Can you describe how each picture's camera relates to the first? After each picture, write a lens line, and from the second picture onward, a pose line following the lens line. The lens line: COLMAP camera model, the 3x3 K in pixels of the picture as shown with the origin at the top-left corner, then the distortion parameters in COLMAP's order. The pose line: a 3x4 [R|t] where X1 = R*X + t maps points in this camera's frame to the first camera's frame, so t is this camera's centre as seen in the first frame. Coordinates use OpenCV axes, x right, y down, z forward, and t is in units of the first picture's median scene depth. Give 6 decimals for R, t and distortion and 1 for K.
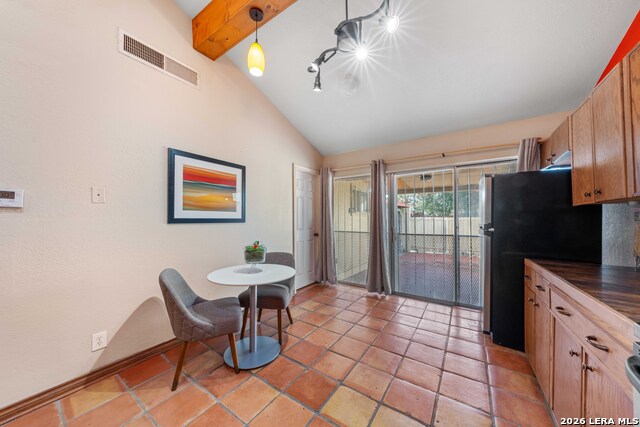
lens RADIAL K [[219.2, 0, 316.6], [0, 219.2, 217.5], [0, 0, 1]] dist [-0.003217, -0.000100]
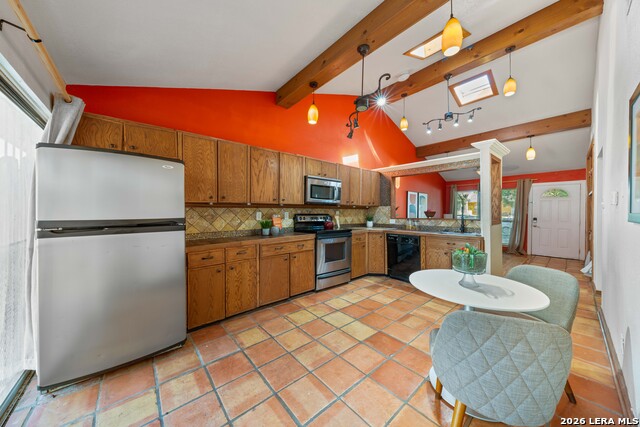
lens RADIAL K [[219.2, 0, 322.5], [0, 219.2, 213.0], [0, 0, 1]] dist [-0.003217, -0.000100]
pose [[-0.969981, -0.002650, 0.243165, 0.014527], [-0.001774, 0.999991, 0.003821, 0.003977], [-0.243173, 0.003275, -0.969977, 1.731947]]
